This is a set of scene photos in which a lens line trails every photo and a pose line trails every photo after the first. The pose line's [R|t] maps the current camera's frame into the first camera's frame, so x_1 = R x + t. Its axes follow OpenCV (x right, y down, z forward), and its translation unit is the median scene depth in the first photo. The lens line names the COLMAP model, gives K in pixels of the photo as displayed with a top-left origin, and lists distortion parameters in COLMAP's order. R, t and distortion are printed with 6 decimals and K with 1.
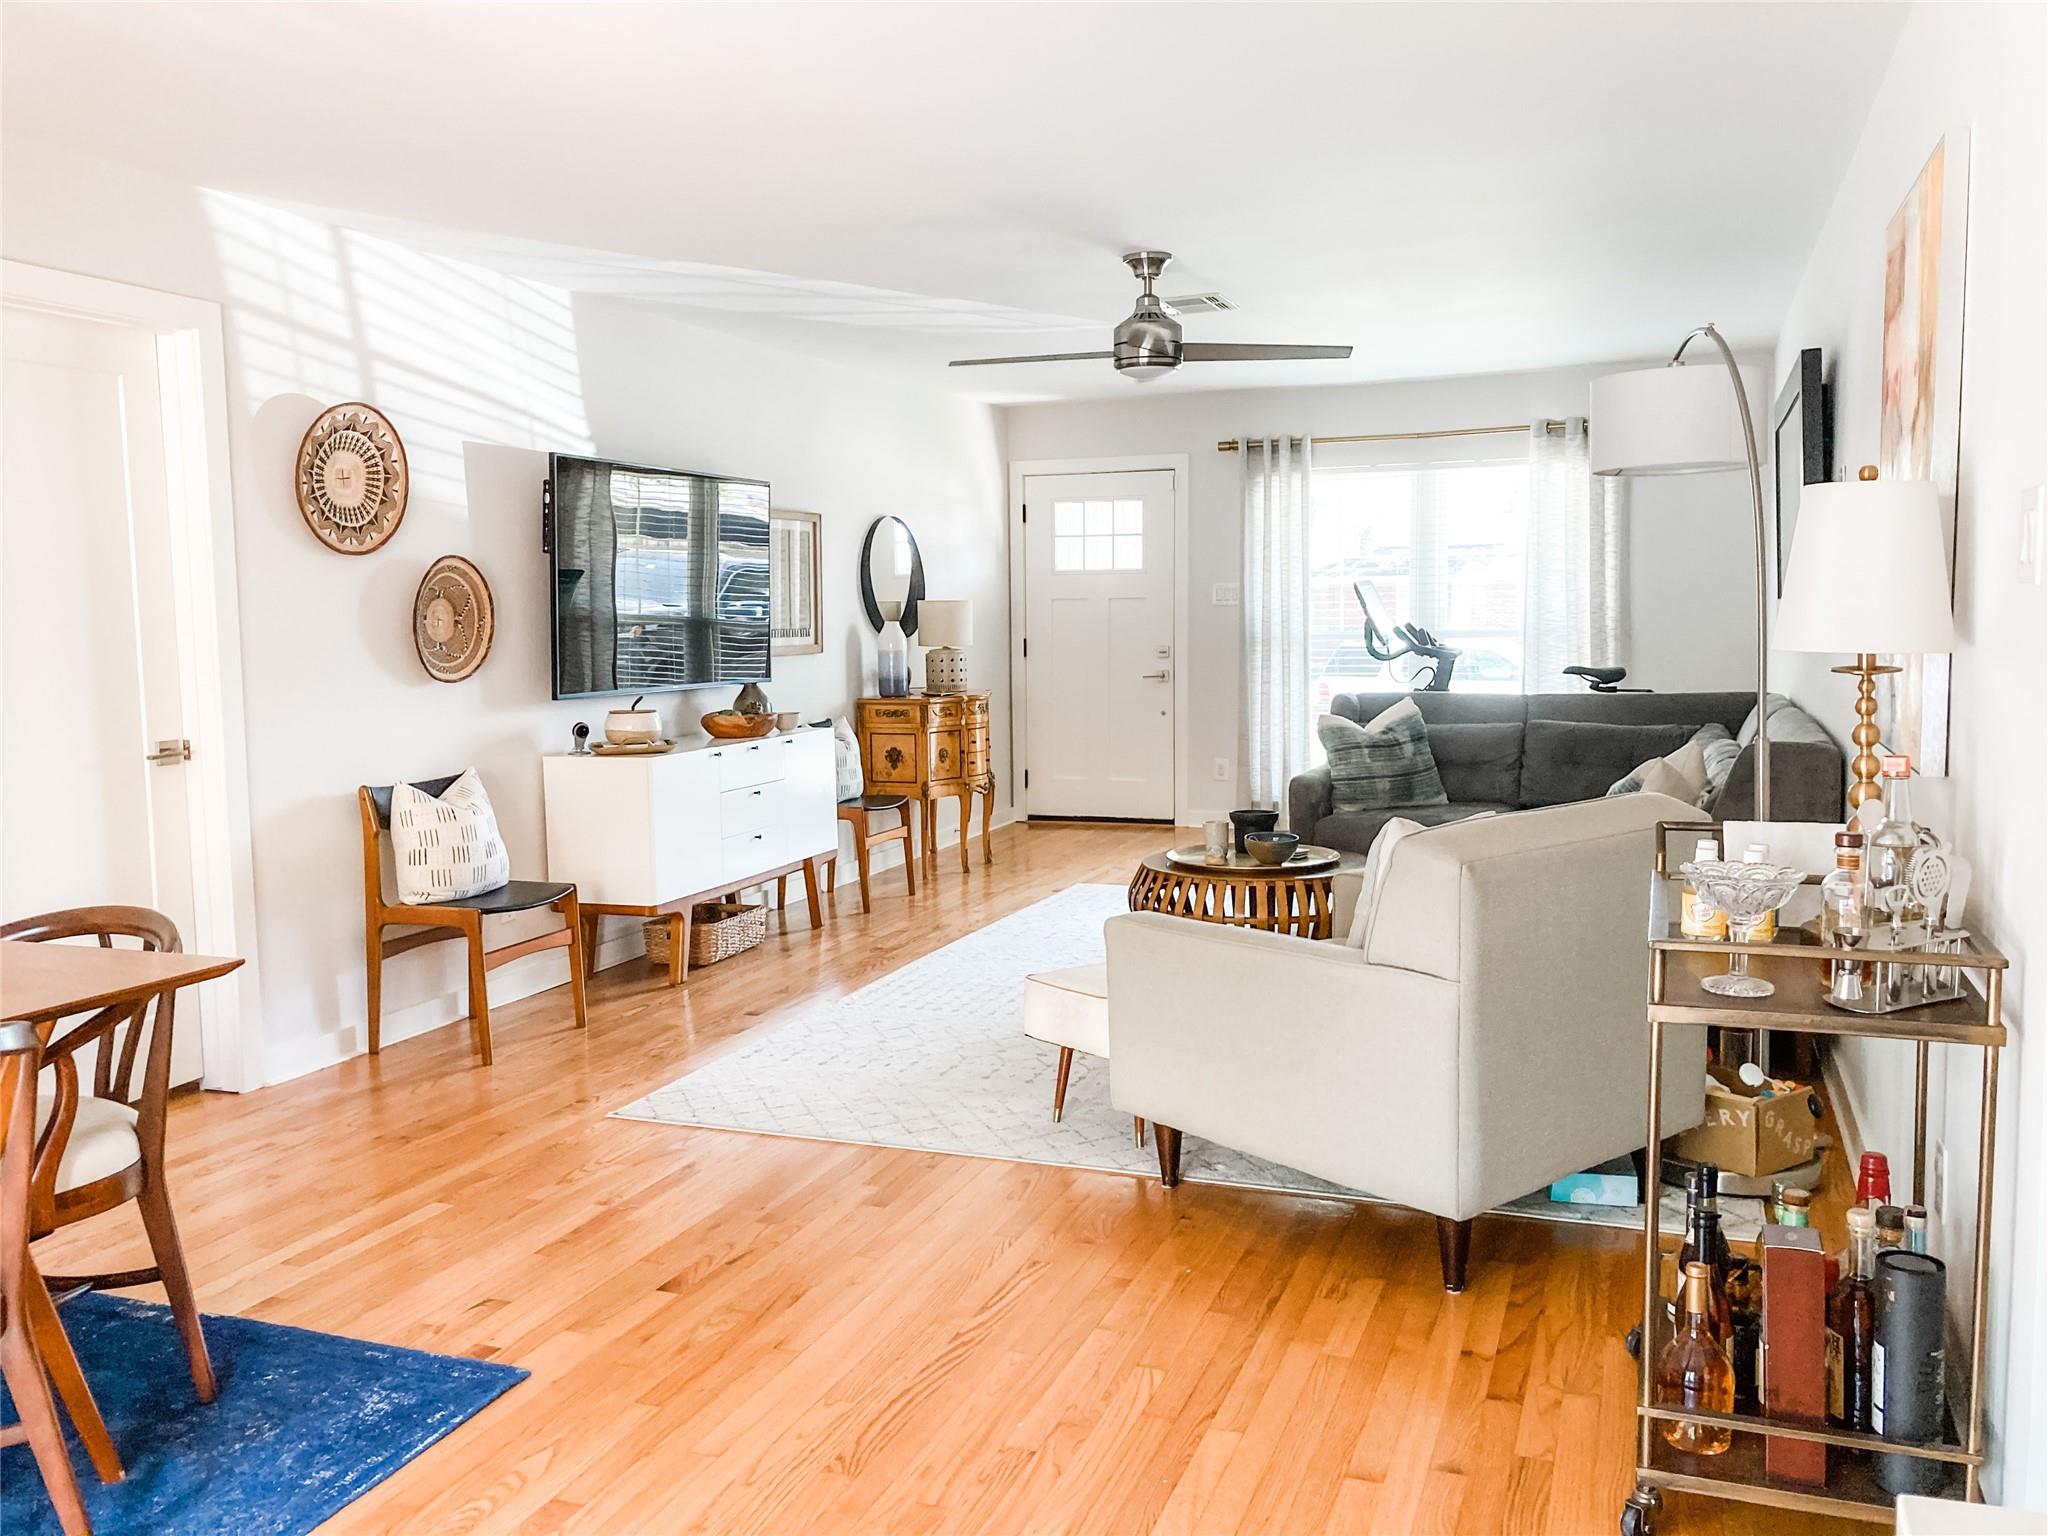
lens RADIAL K [[1681.7, 0, 1027.4], [0, 1681.7, 730.8], [0, 0, 1]] dist [0.008455, 0.008097]
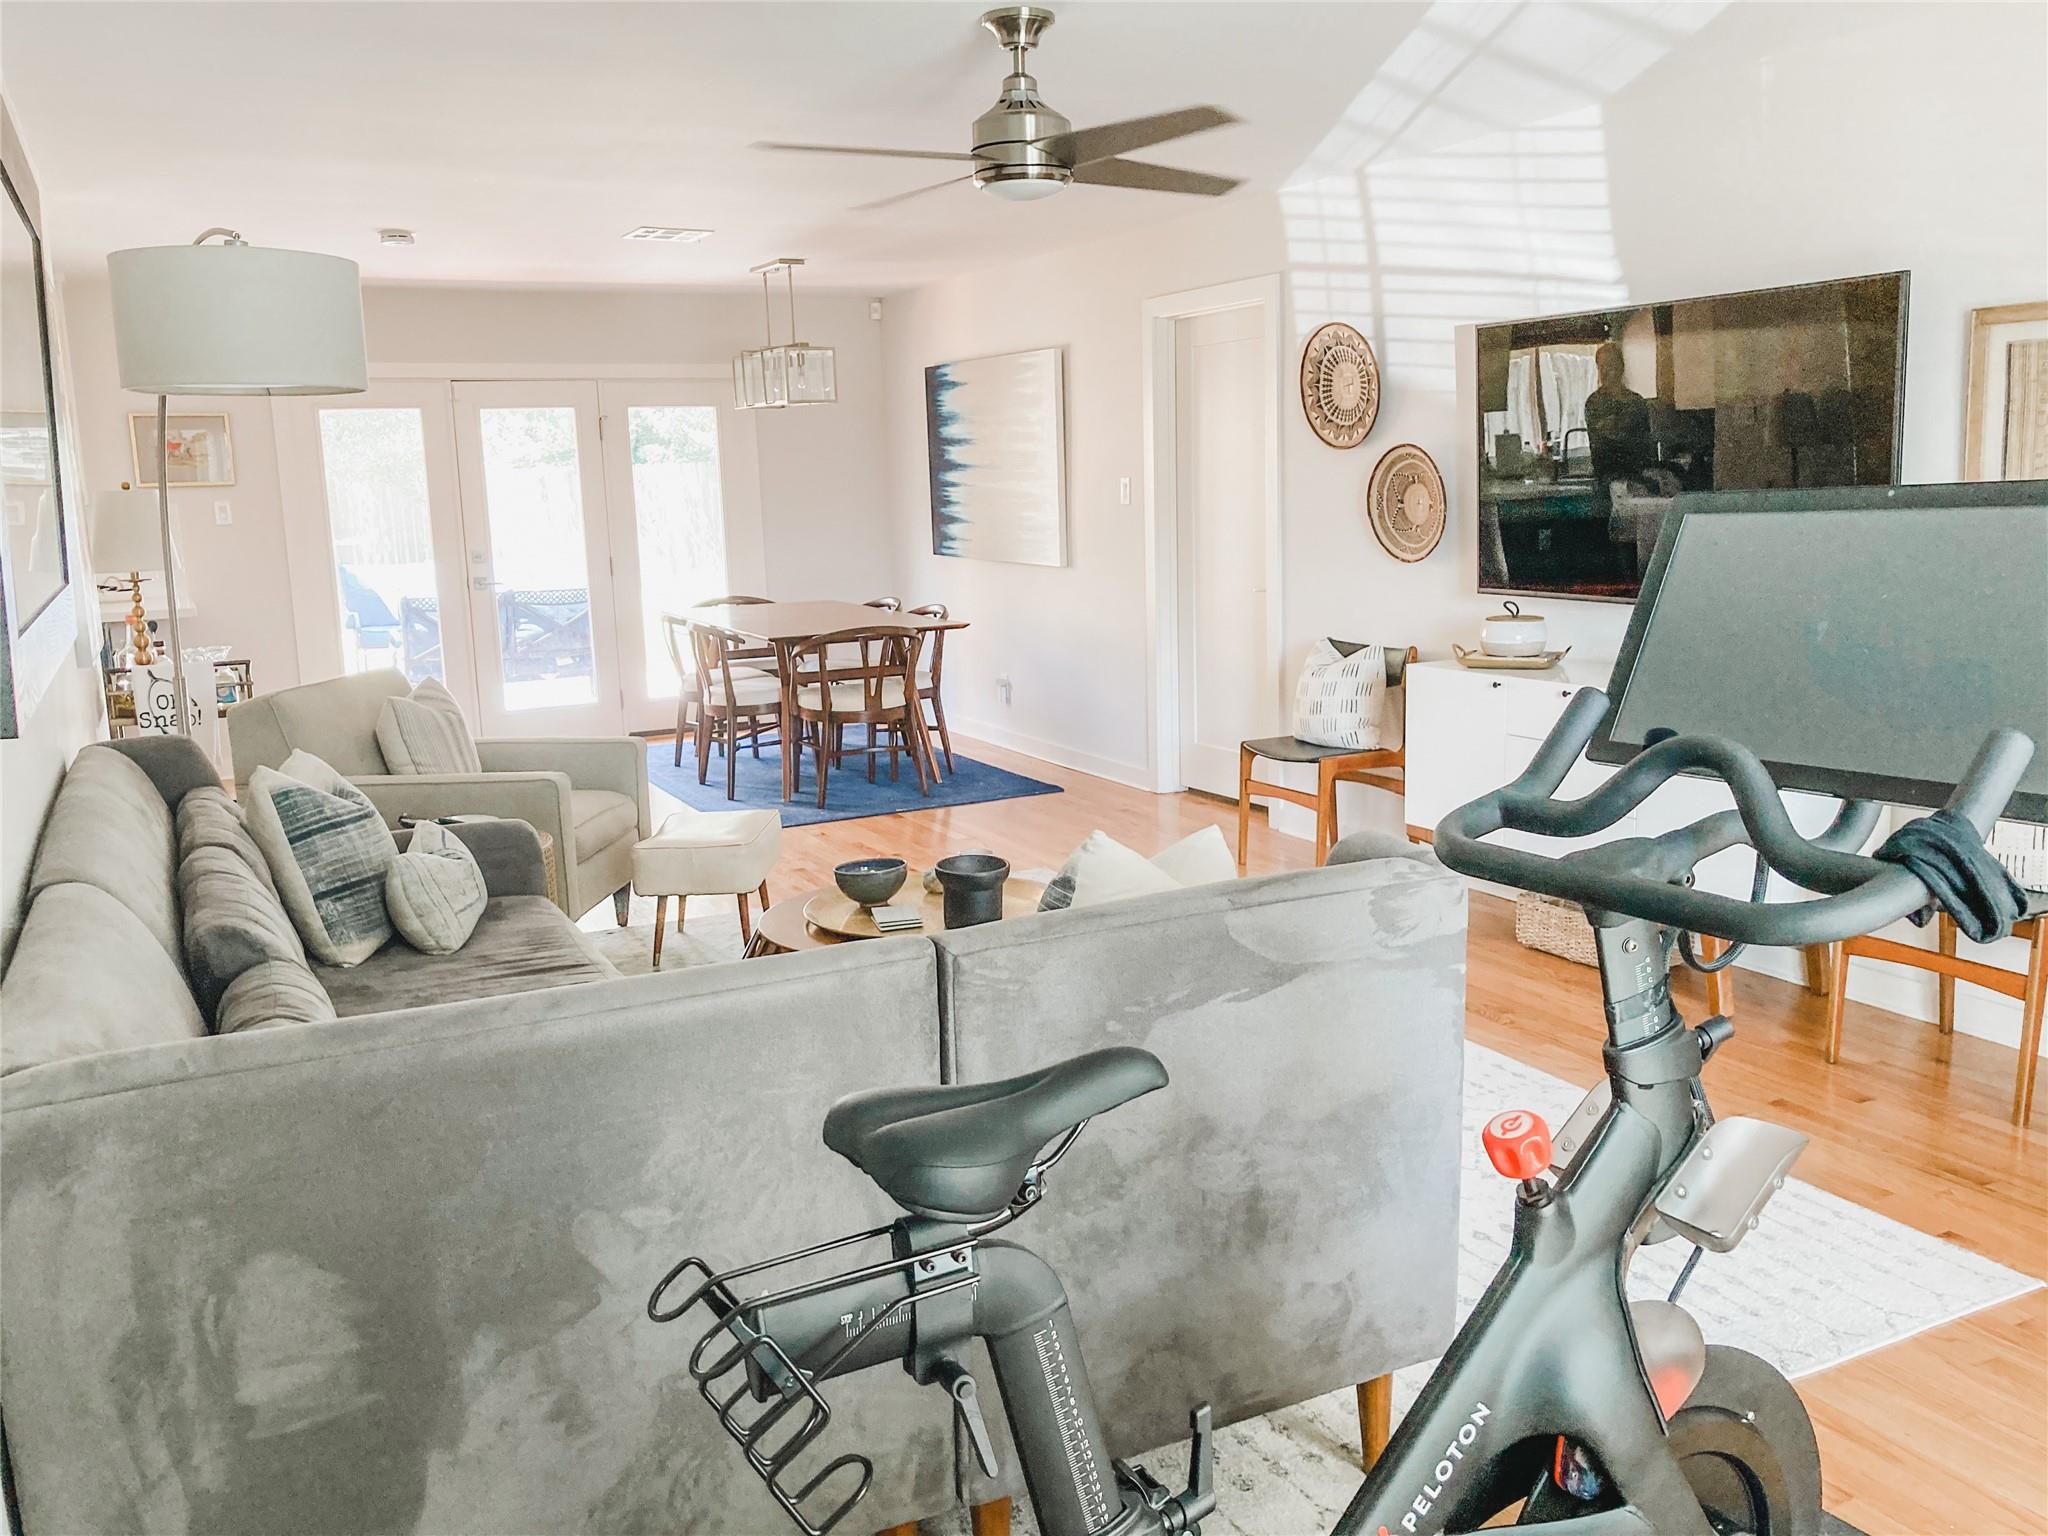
lens RADIAL K [[1682.8, 0, 1026.8], [0, 1682.8, 744.5], [0, 0, 1]] dist [0.004691, 0.002131]
pose [[-0.665191, 0.148301, -0.731798, 0.916552], [-0.019474, 0.976298, 0.215552, -0.206394], [0.746419, 0.157634, -0.646537, 2.223130]]
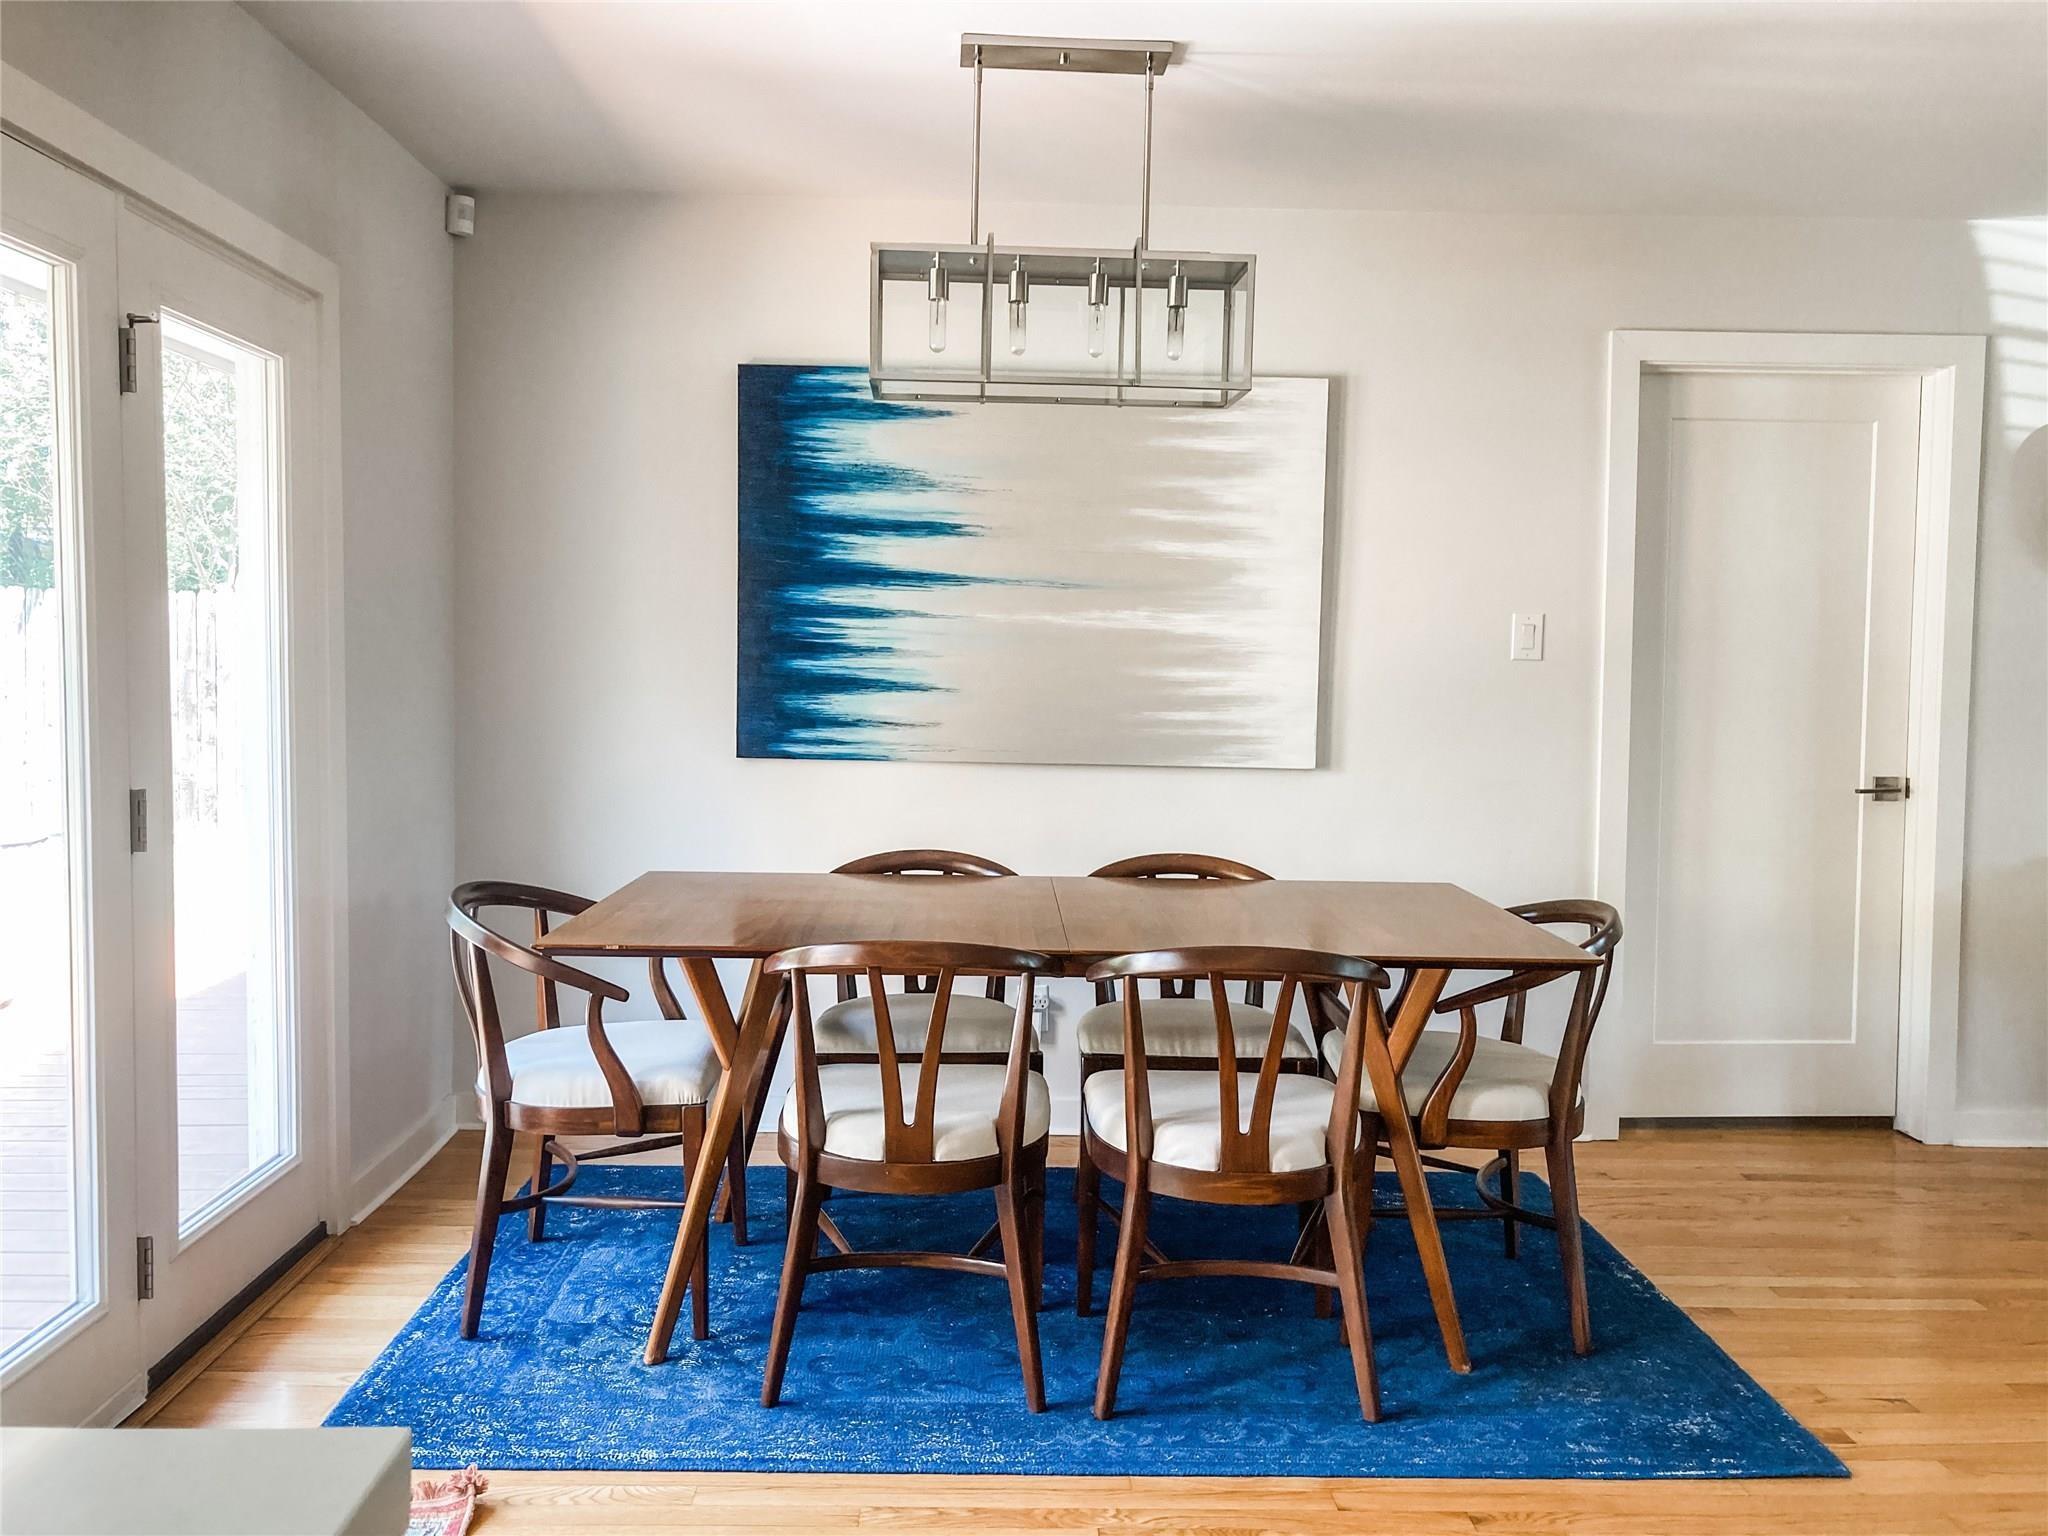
lens RADIAL K [[1682.8, 0, 1026.8], [0, 1682.8, 744.5], [0, 0, 1]] dist [0.004691, 0.002131]
pose [[0.370815, 0.067255, -0.926268, 0.289650], [-0.087130, 0.995495, 0.037401, -0.007834], [0.924610, 0.066837, 0.375005, 0.173031]]
